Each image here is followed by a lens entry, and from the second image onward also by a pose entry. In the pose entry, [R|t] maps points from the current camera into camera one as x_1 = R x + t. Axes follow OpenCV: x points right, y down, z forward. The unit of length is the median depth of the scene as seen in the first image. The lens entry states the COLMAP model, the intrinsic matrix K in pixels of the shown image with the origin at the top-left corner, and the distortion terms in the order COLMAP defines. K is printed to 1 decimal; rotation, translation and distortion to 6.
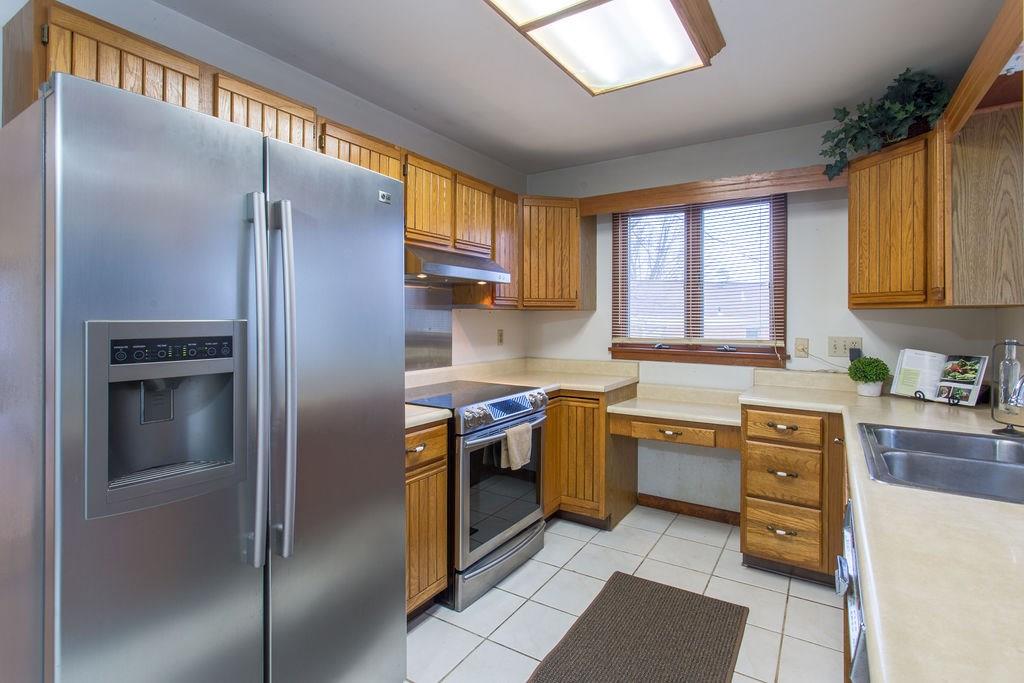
lens RADIAL K [[497.9, 0, 506.1], [0, 497.9, 320.0], [0, 0, 1]] dist [0.000868, 0.000118]
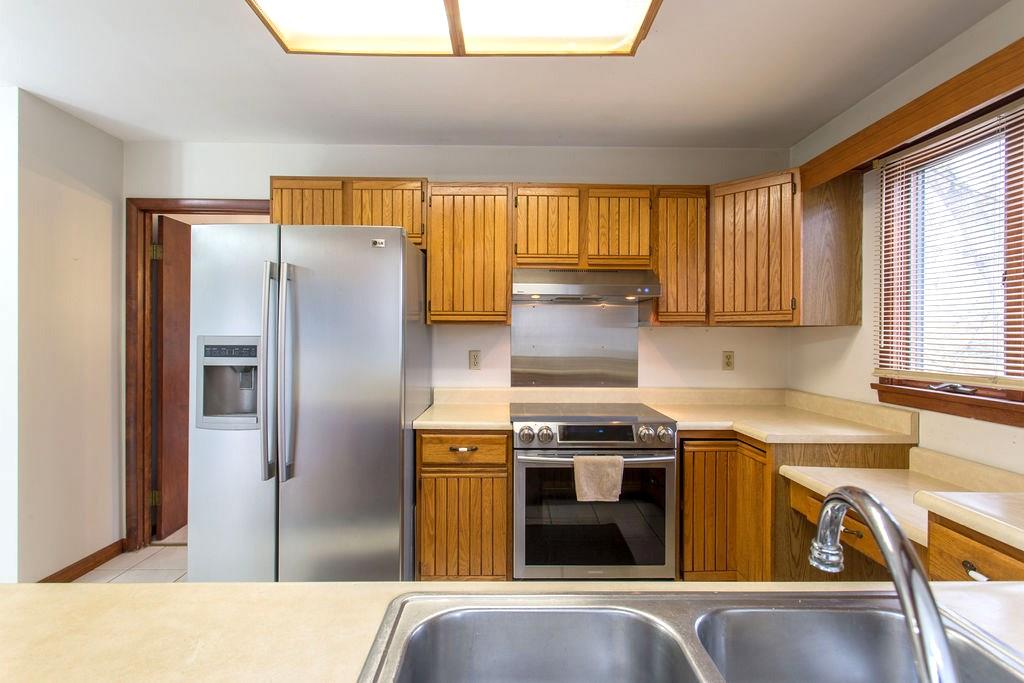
lens RADIAL K [[497.9, 0, 513.1], [0, 497.9, 335.6], [0, 0, 1]] dist [0.000868, 0.000118]
pose [[0.563340, 0.005189, -0.826209, 0.554950], [-0.007405, 0.999972, 0.001232, -0.004368], [0.826192, 0.005424, 0.563362, 0.293531]]
